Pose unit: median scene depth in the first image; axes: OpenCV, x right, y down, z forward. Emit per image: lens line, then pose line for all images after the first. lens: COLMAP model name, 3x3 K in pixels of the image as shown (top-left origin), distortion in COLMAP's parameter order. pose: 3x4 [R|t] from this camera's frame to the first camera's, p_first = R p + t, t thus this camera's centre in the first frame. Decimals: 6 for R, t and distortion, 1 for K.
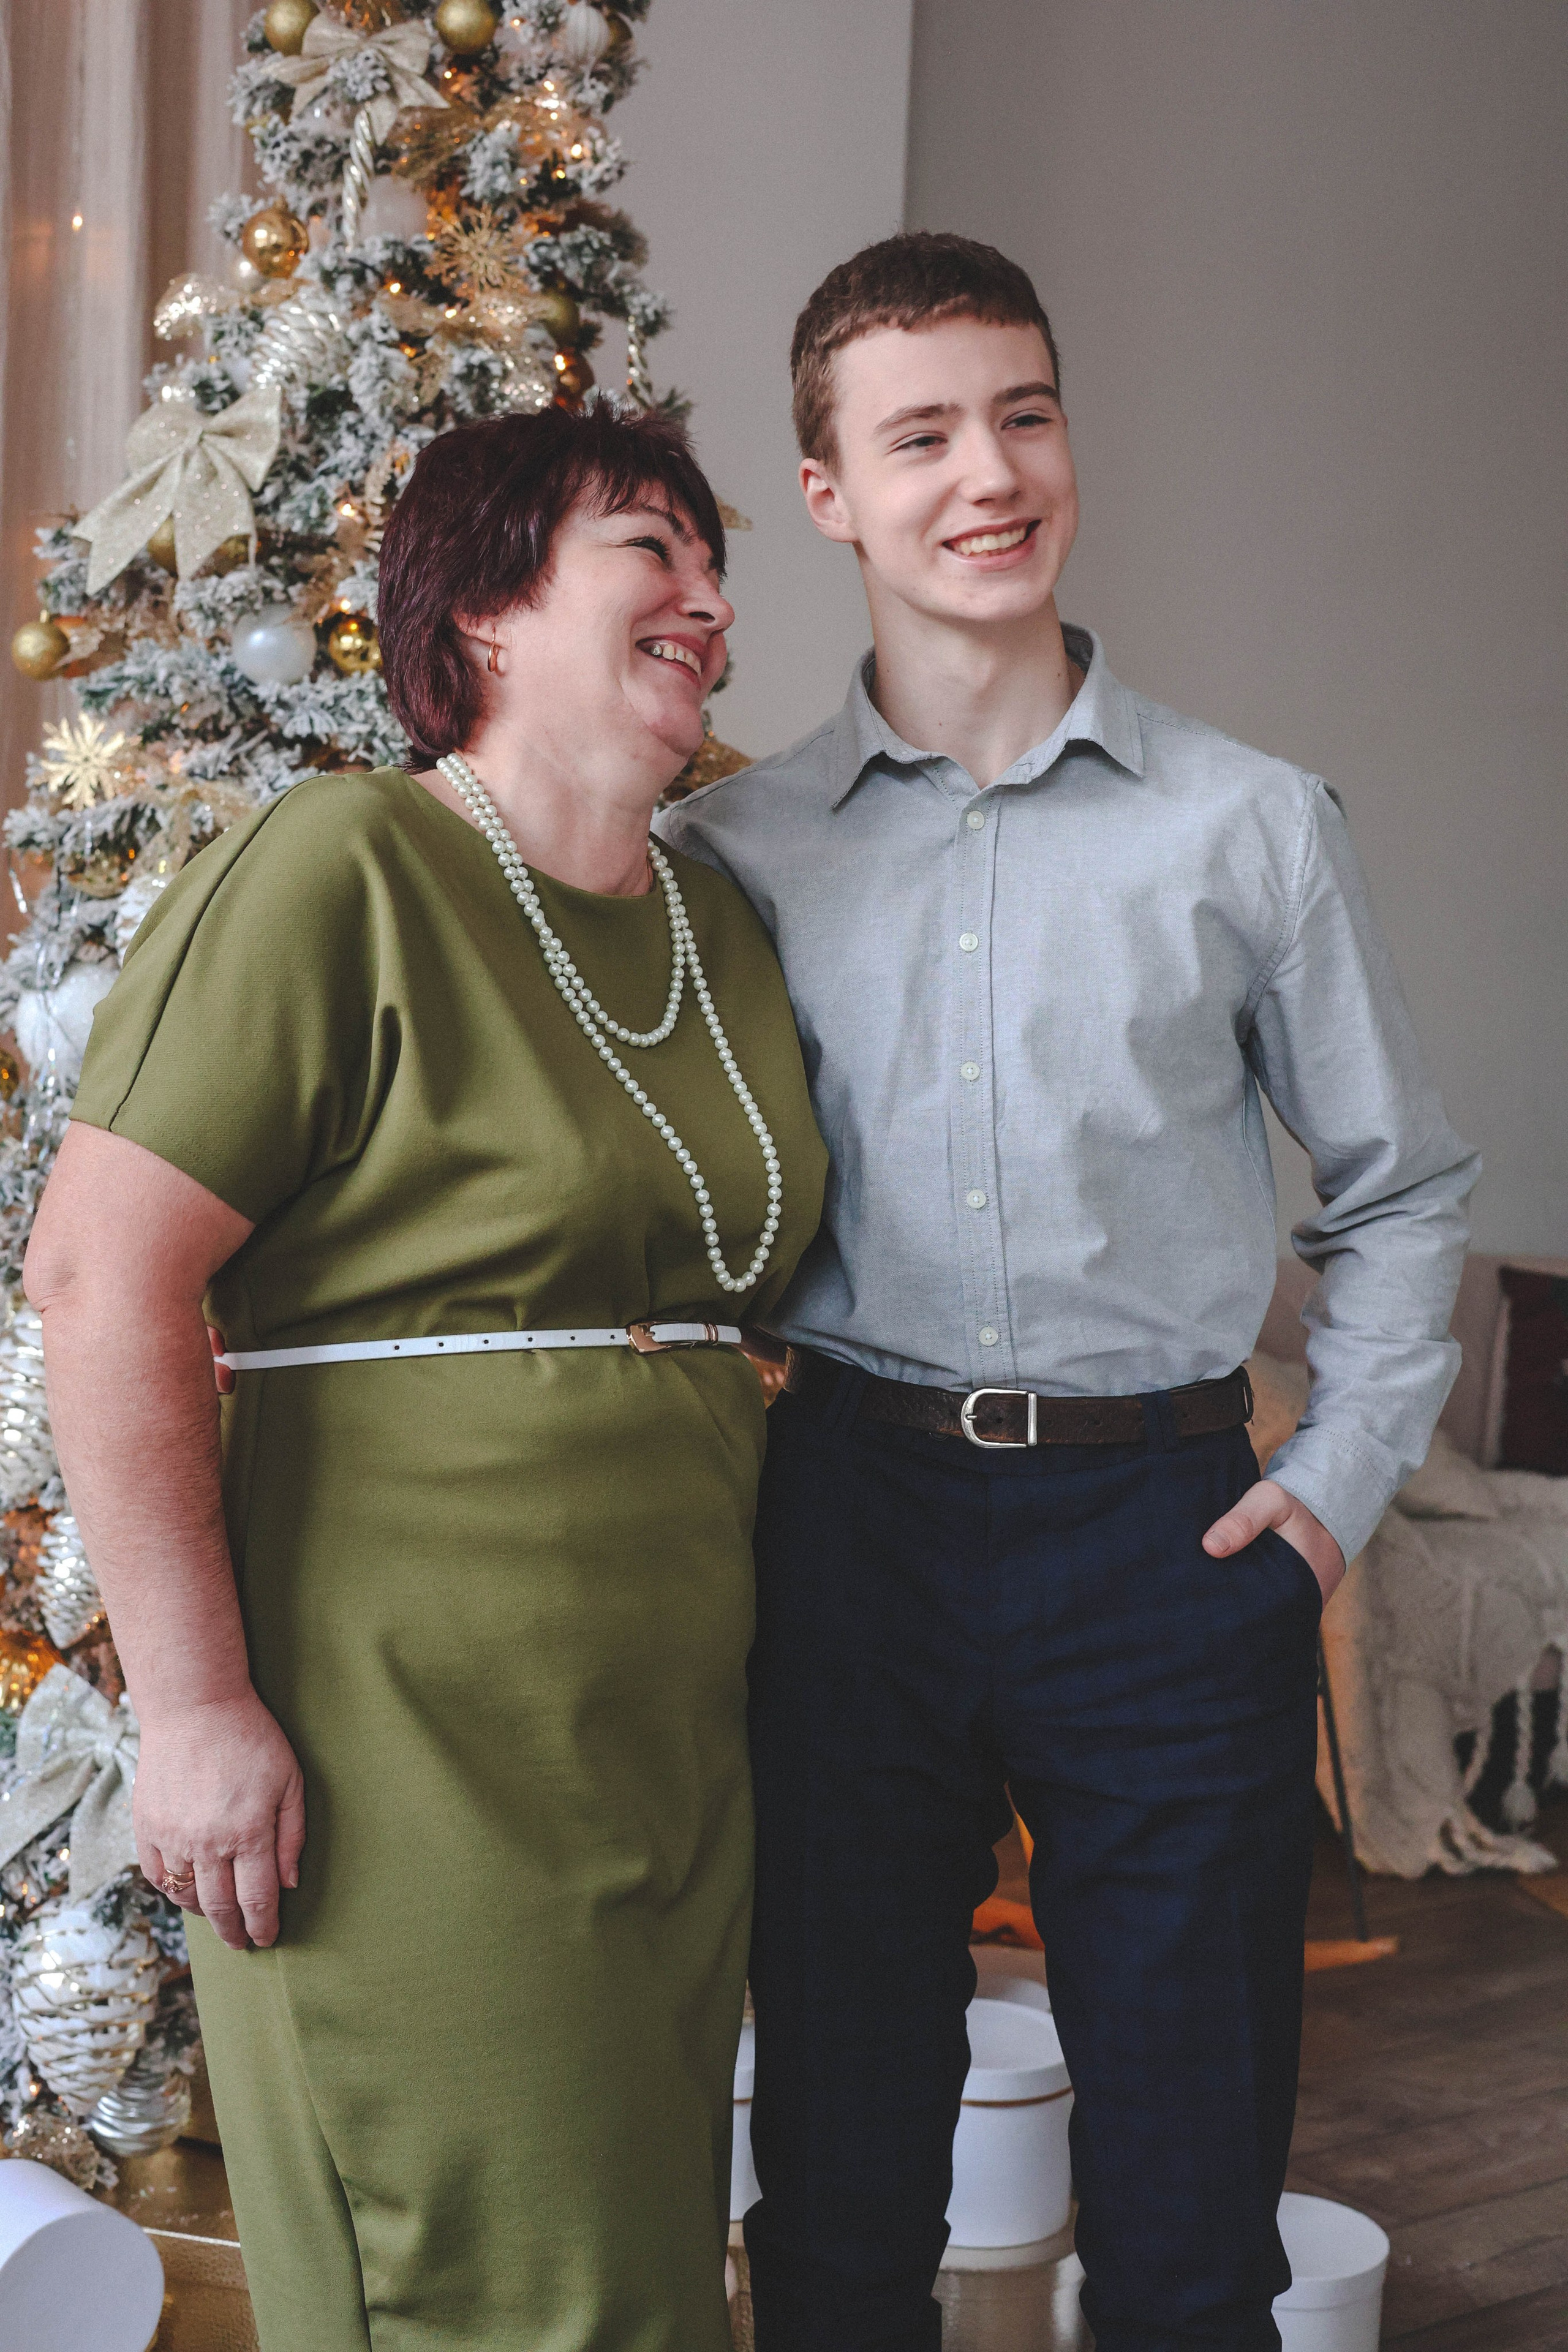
lens RADIAL K [[3358.0, 0, 784.0], [0, 3358.0, 1176.0], [0, 0, 1]] dist [0.095380, -0.500967]
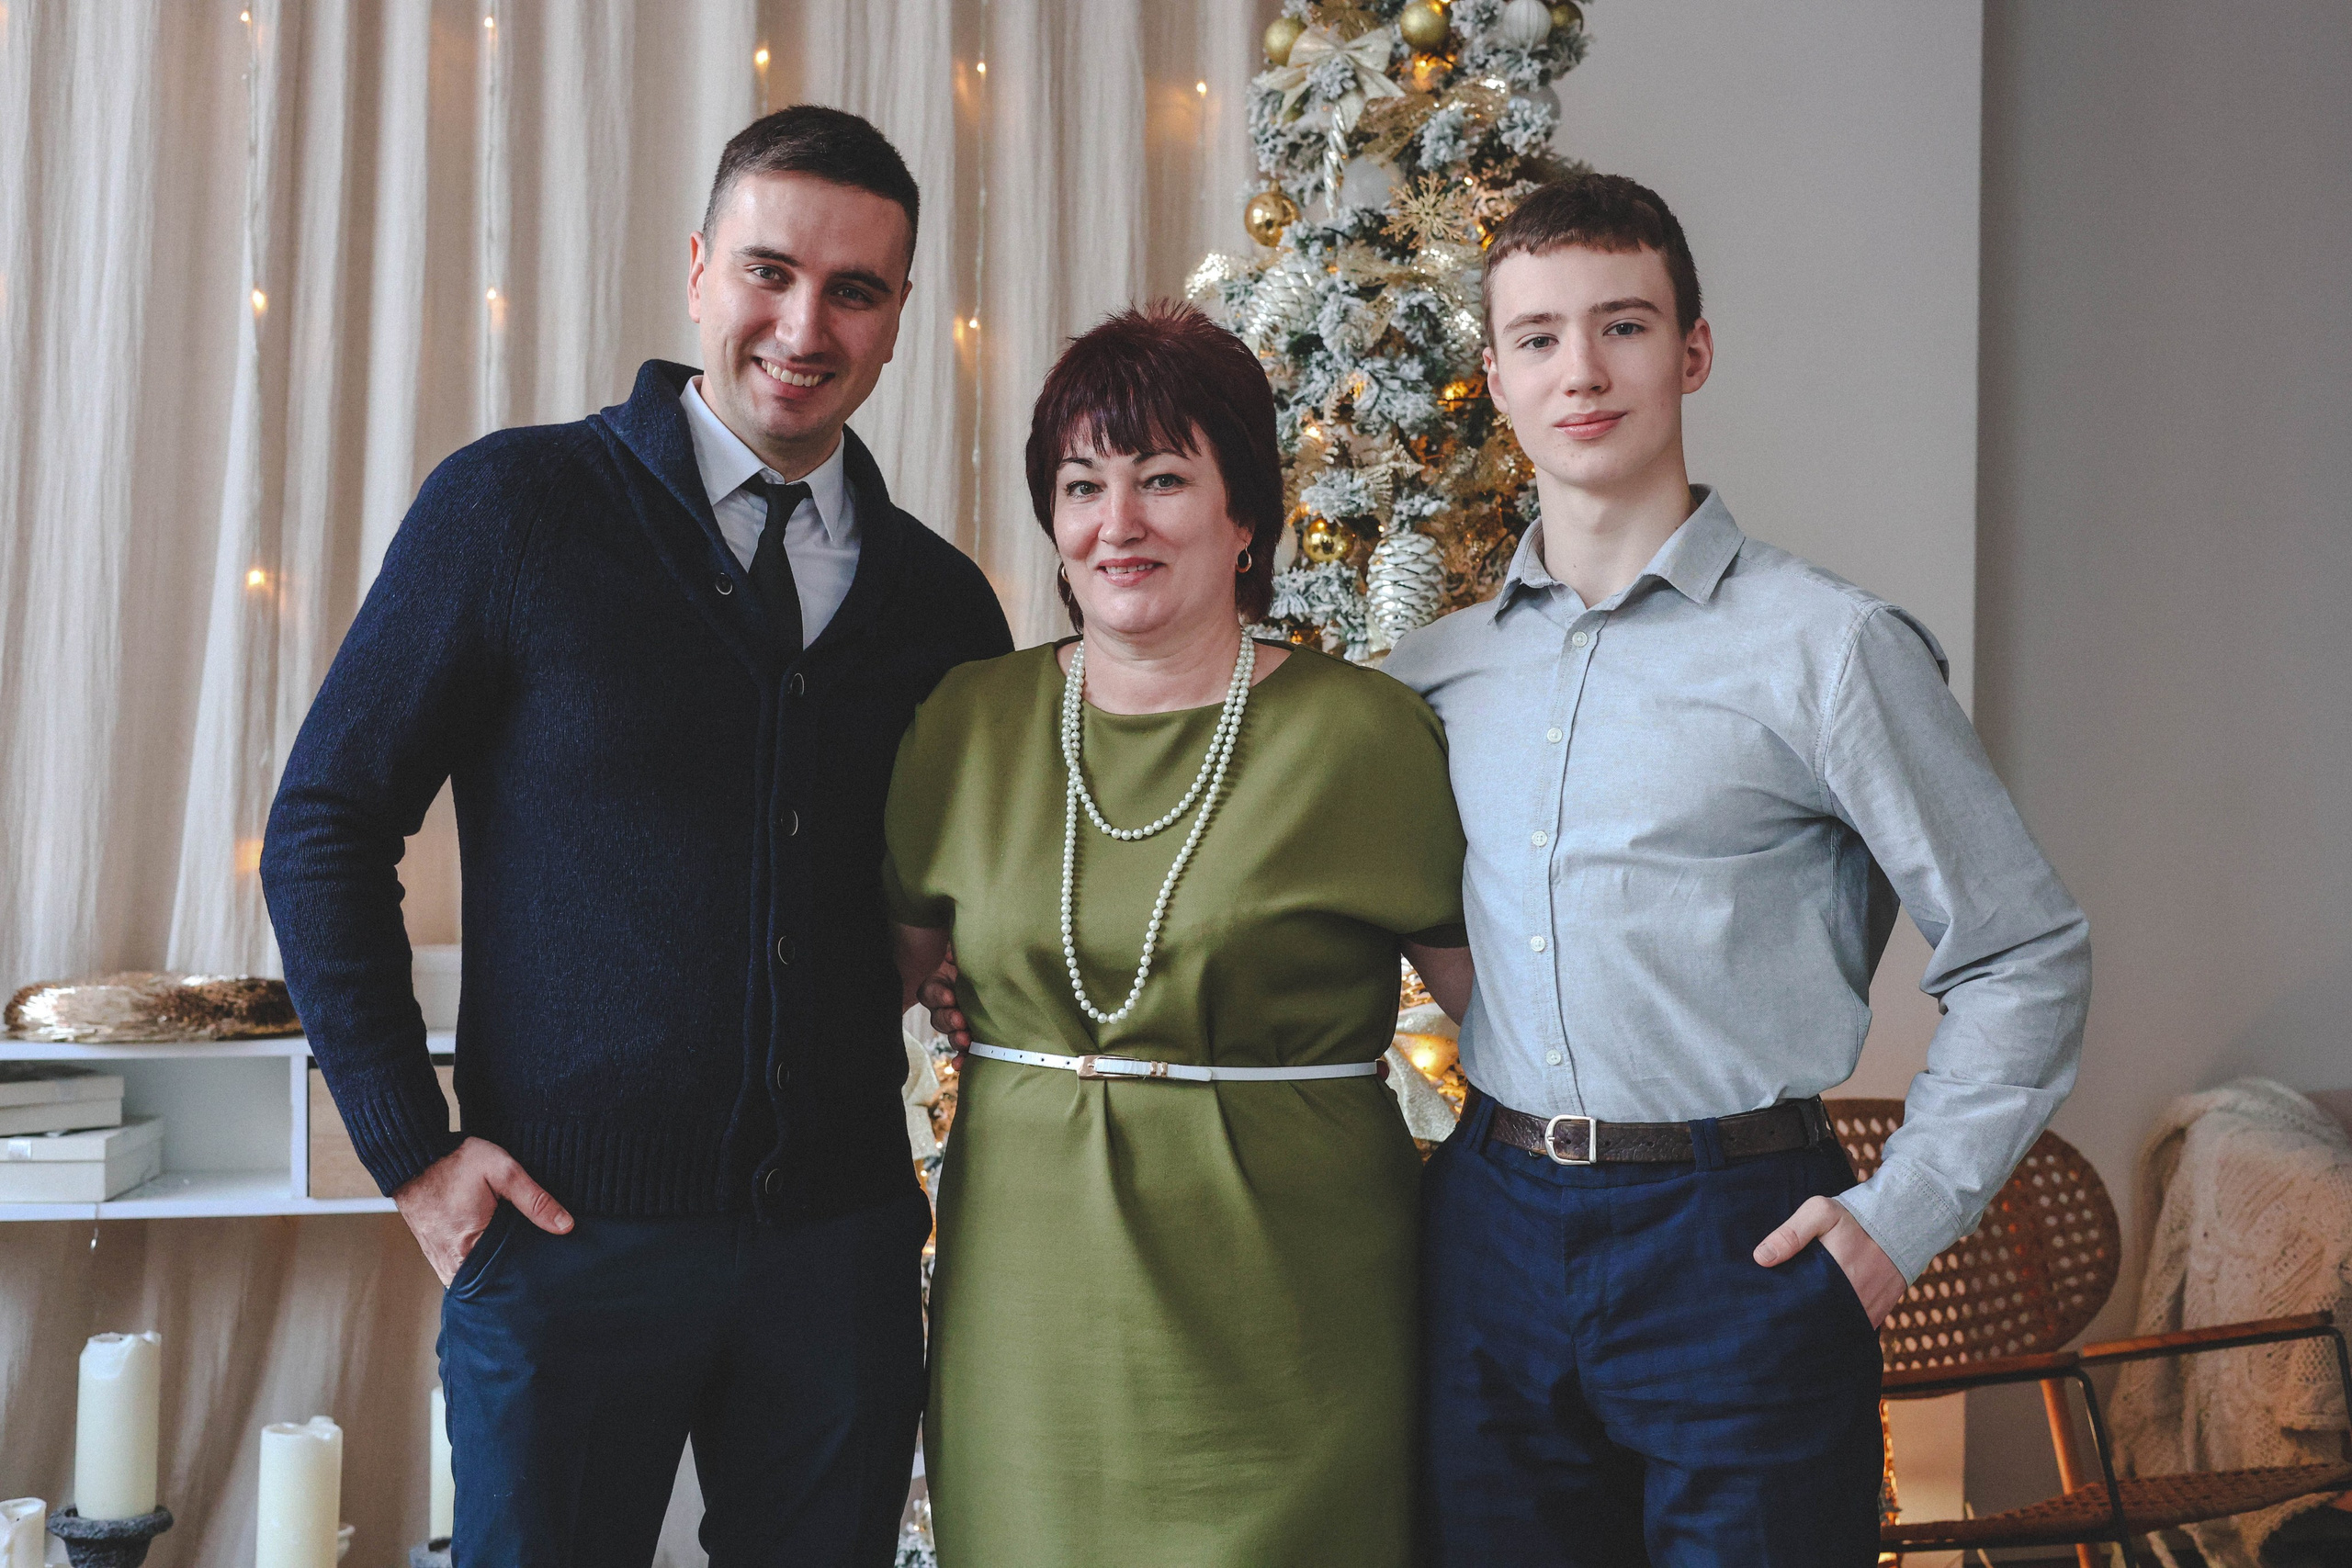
lens RADIAL K [[3262.8, 0, 1176.0], [0, 3262.8, 784.0], [0, 0, 1]] dist [0.056971, -0.338341]
pose [[0.943049, -0.031685, -0.331142, 0.206725], [0.004849, 0.996657, -0.081555, 0.025040], [0.332619, 0.075305, 0.940050, -0.113795]]
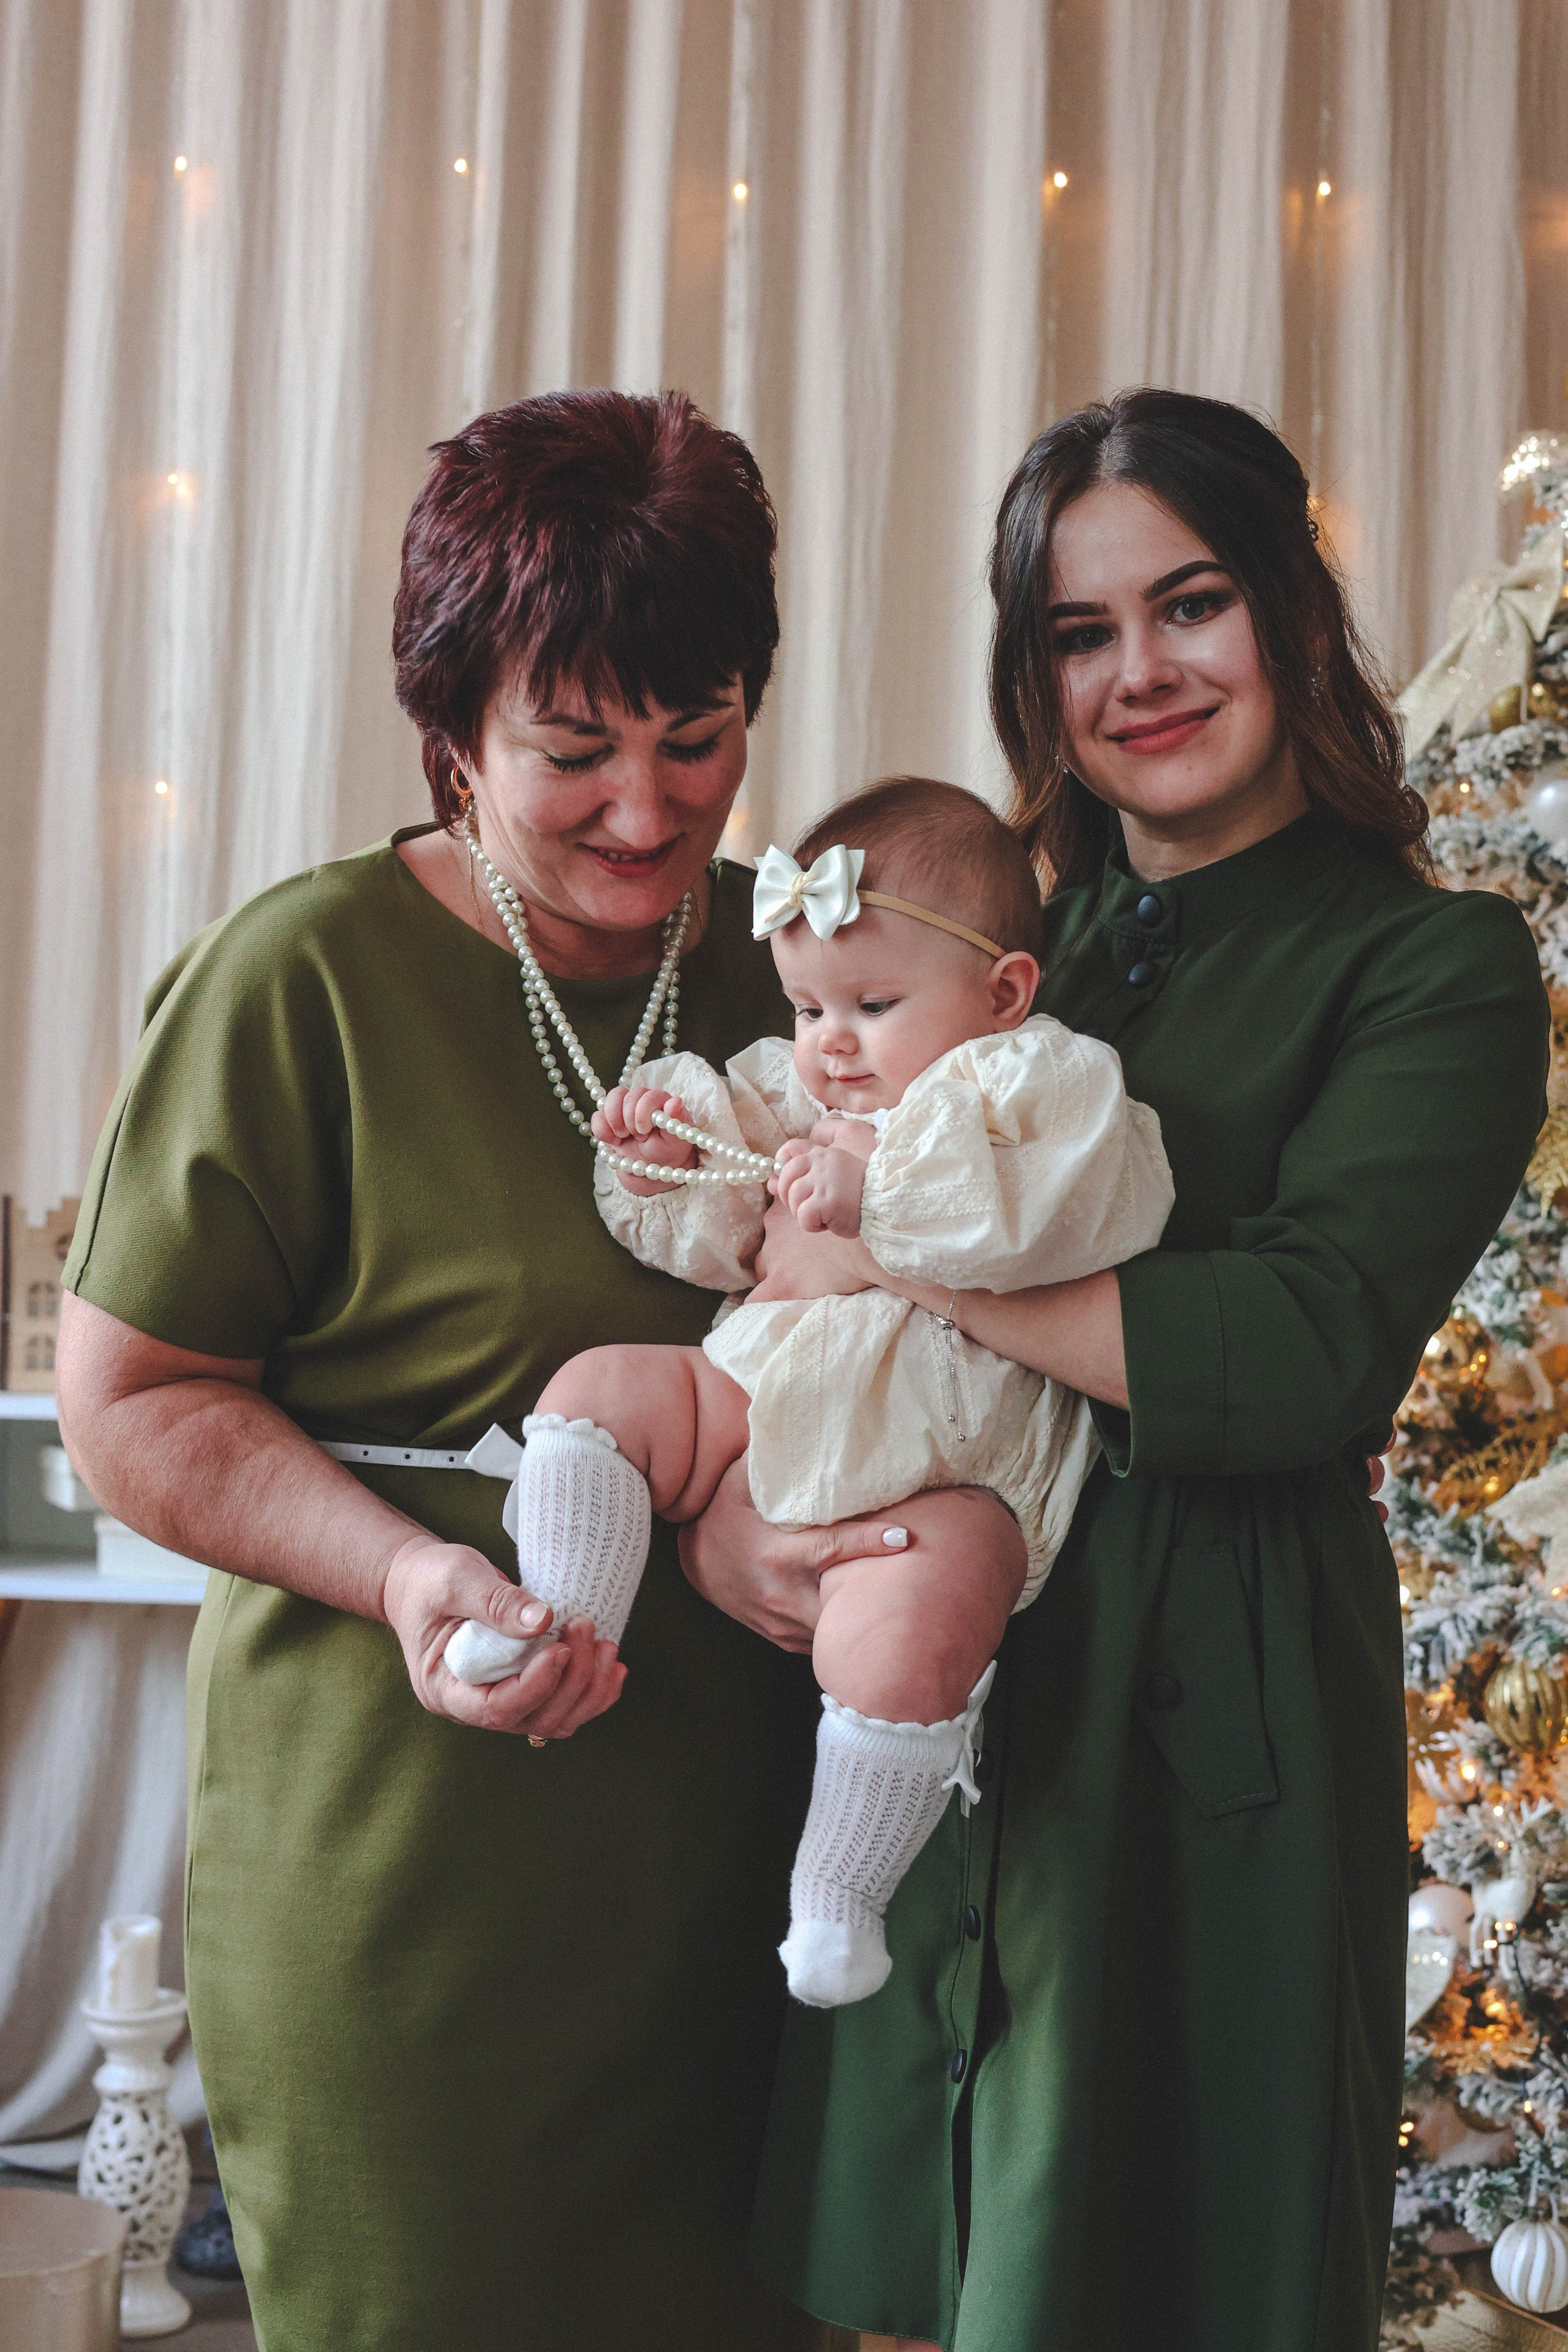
lens RADIAL K [[3294.5, 0, 784.0], [0, 3294.5, 1176.0], [0, 0, 1]] dist [0.053465, -0.293614]
pose [[0.791245, -0.022510, -0.611085, 0.232268], [-0.036125, 0.995856, -0.083458, 0.029555], [0.610432, 0.088111, 0.787153, 0.155769]]
